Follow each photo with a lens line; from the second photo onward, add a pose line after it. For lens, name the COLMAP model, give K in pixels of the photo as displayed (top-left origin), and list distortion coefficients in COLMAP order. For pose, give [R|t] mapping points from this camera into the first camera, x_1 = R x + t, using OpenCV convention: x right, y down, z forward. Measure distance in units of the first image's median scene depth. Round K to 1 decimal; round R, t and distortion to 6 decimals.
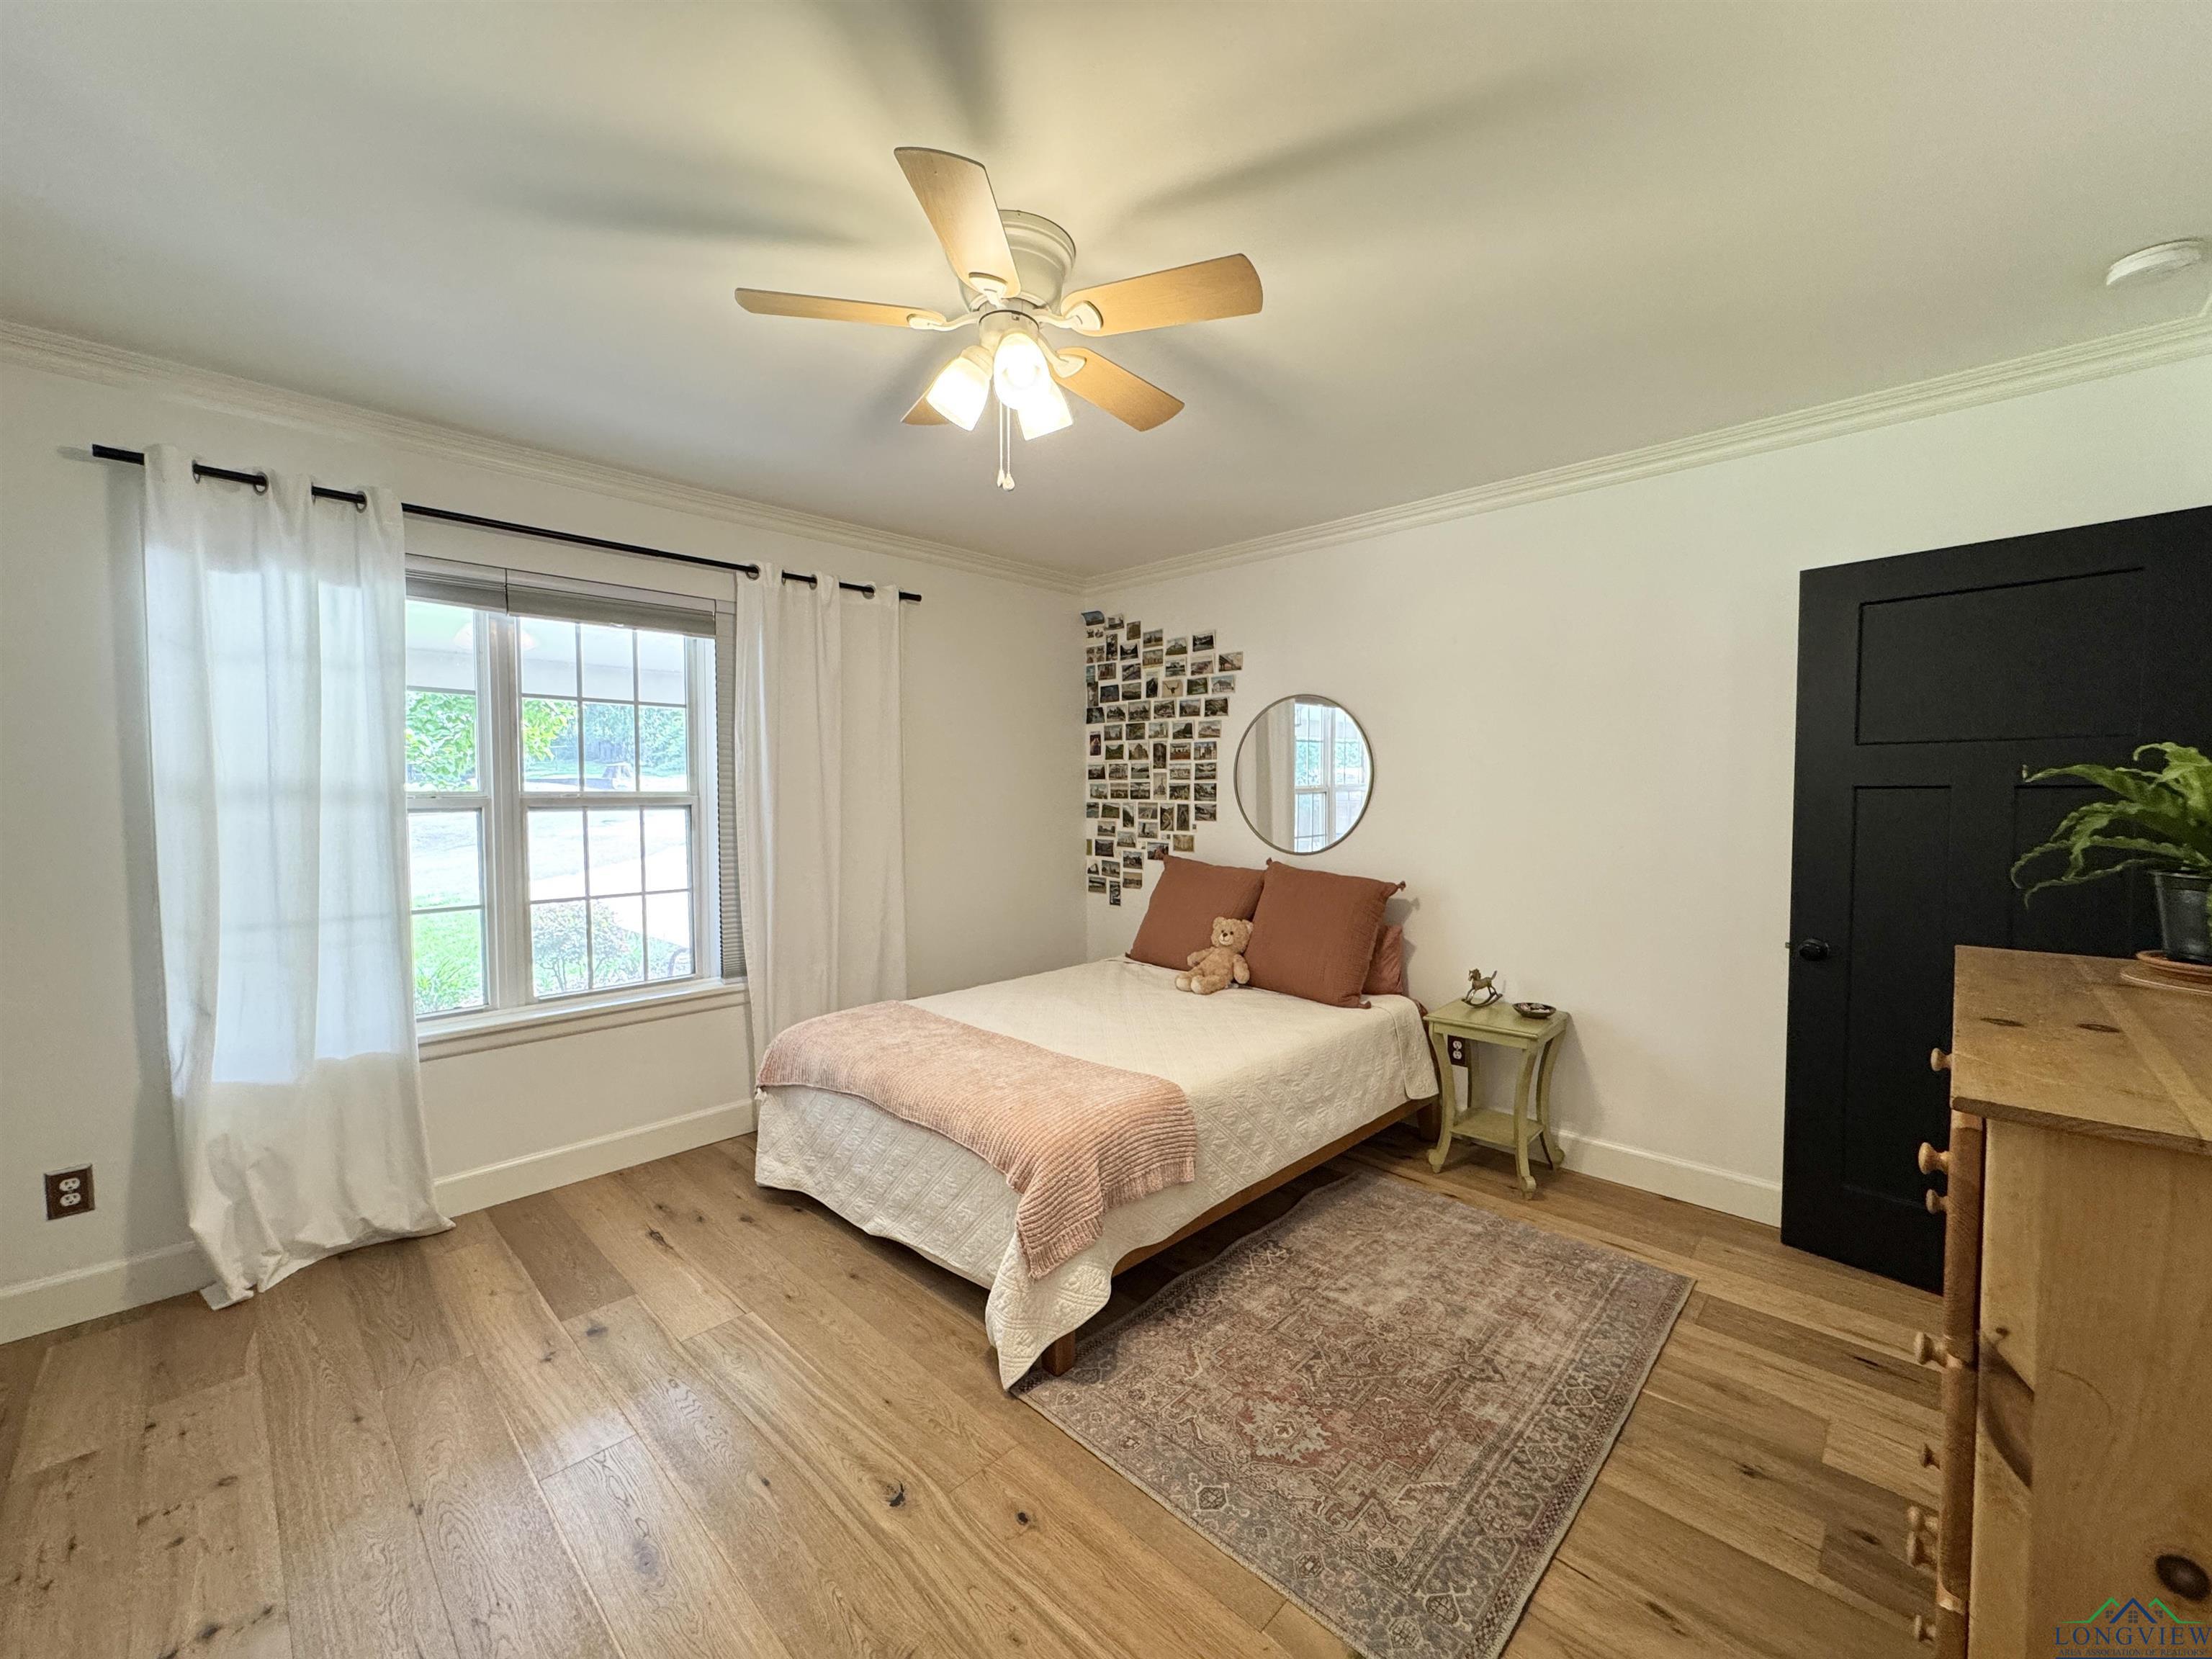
lens RADIAL K [[881.7, 0, 1108.6], [0, 881.7, 828.2], [0, 0, 1]] dist [-0.001840, 0.000423]
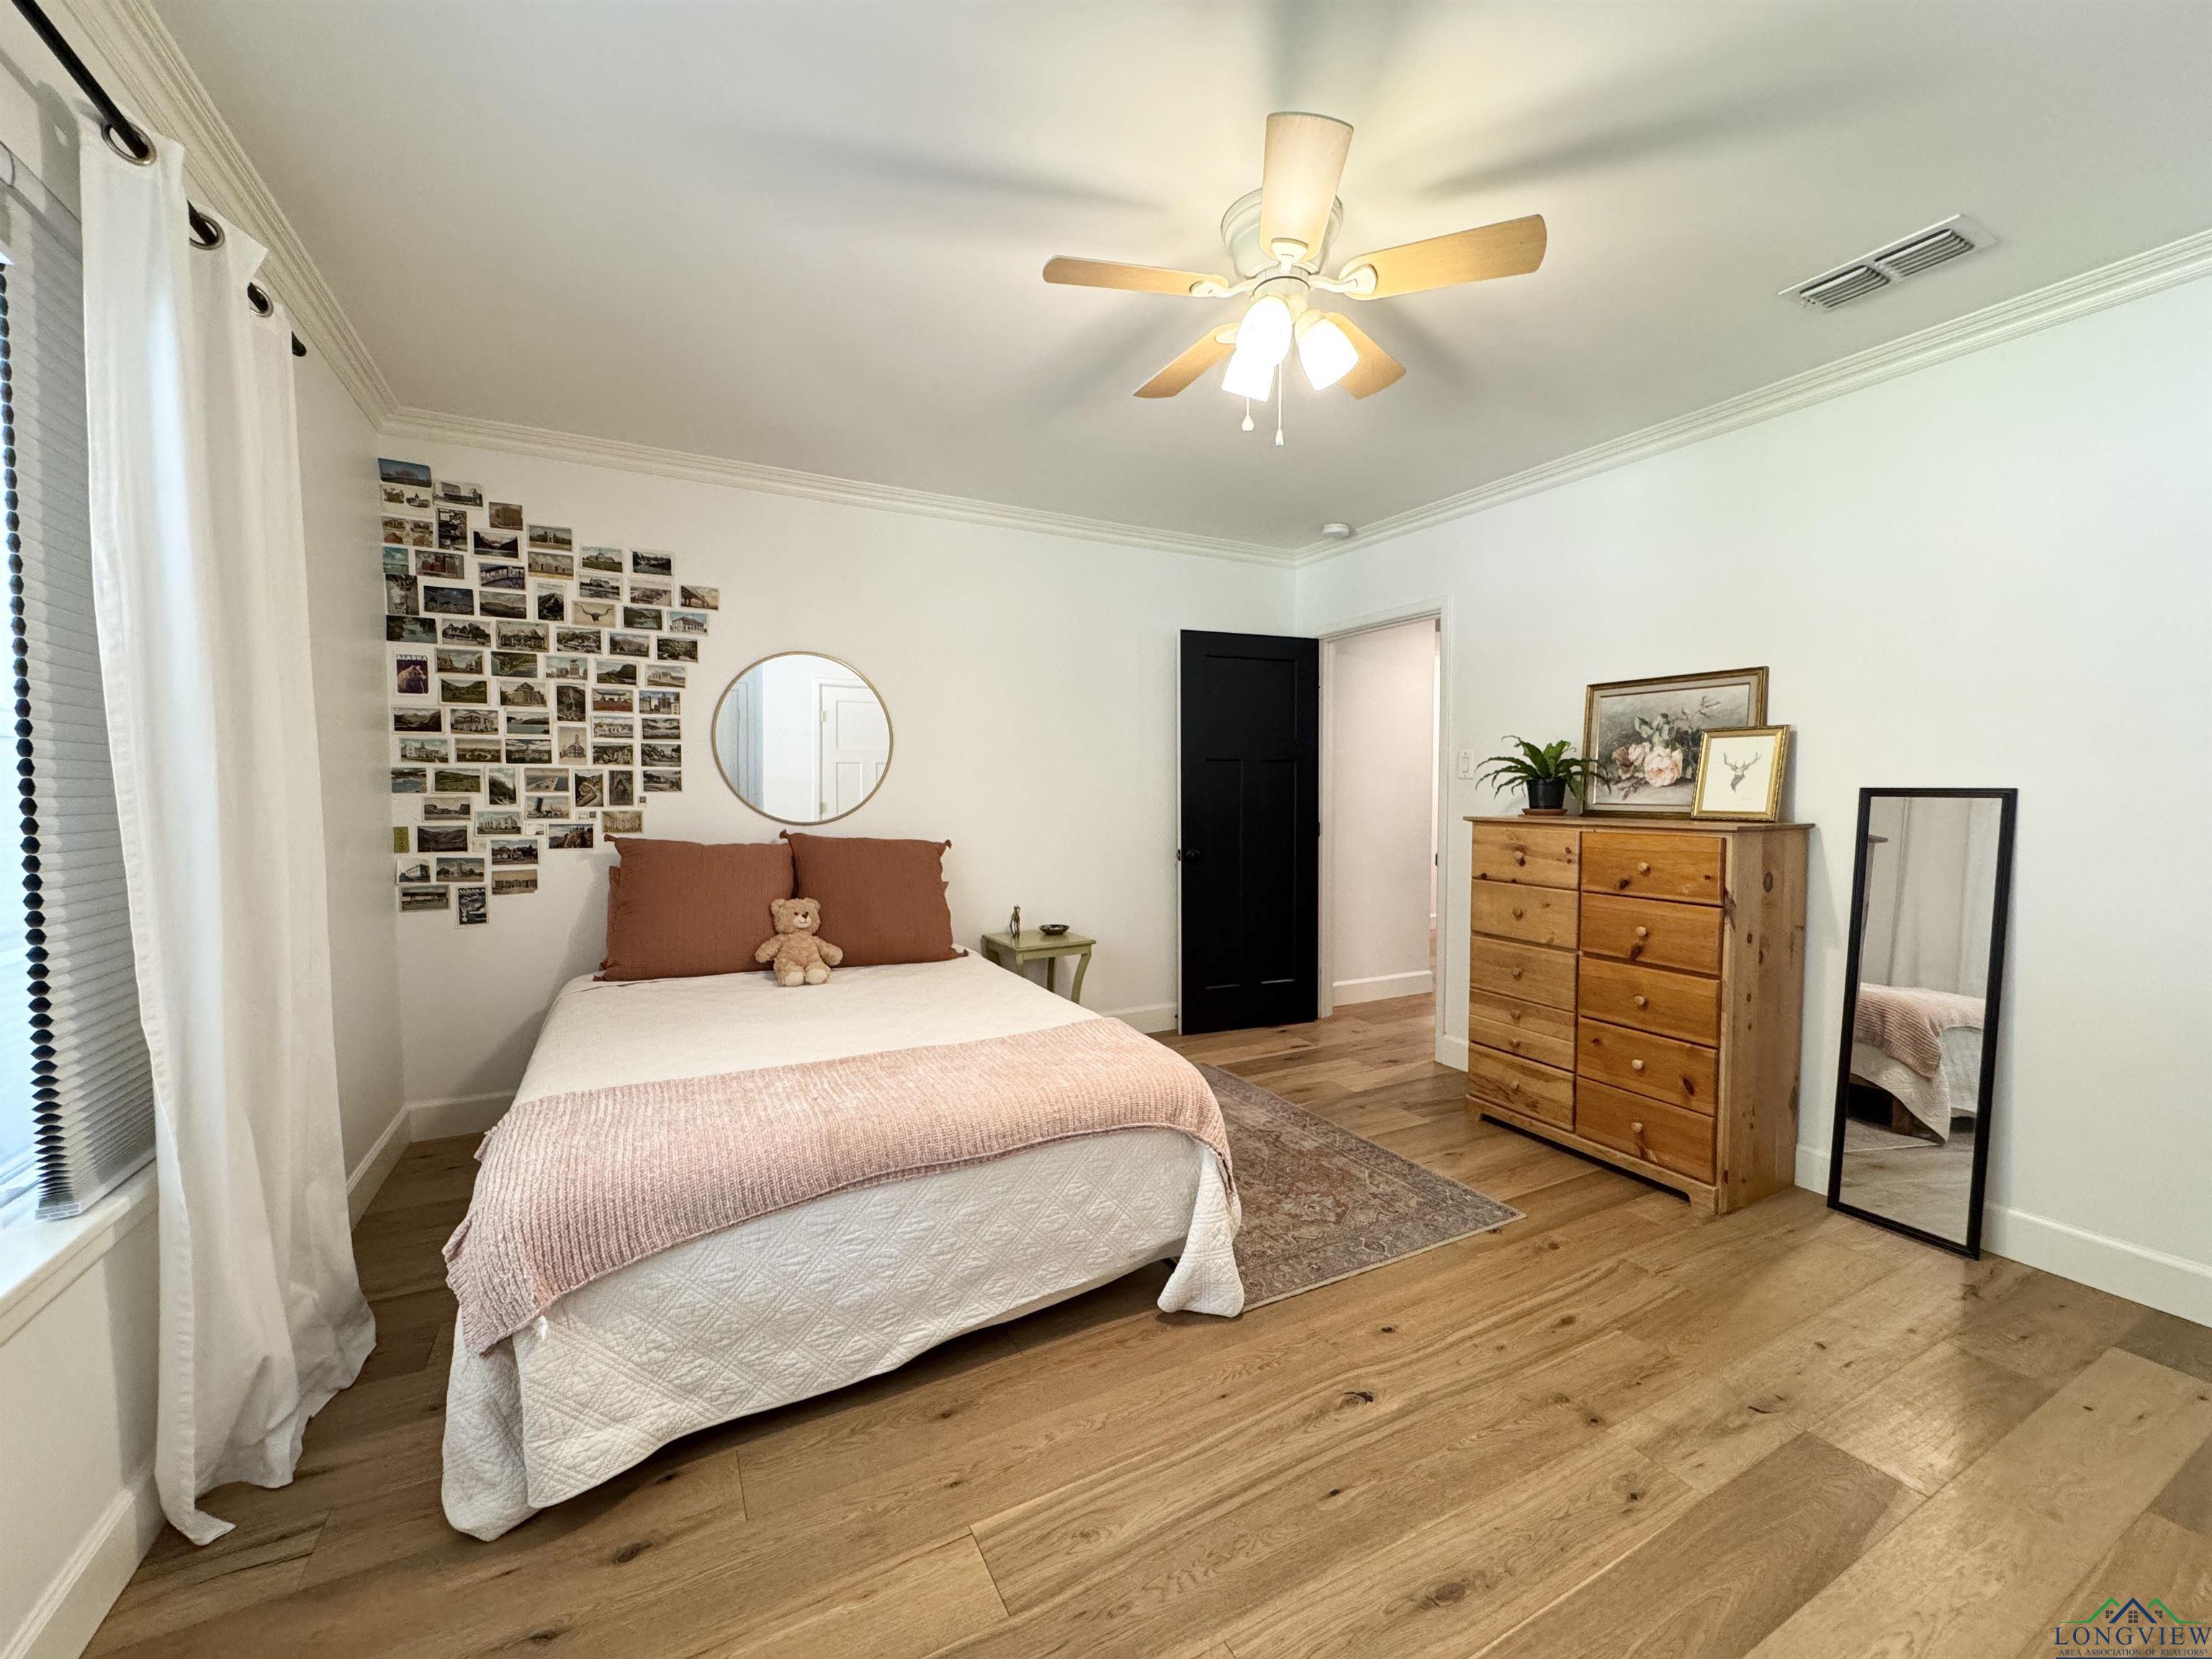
lens RADIAL K [[881.7, 0, 1108.6], [0, 881.7, 828.2], [0, 0, 1]] dist [-0.001840, 0.000423]
pose [[0.310124, -0.041299, 0.949799, -0.502633], [0.040787, 0.998714, 0.030109, 0.016343], [-0.949821, 0.029402, 0.311410, 0.364006]]
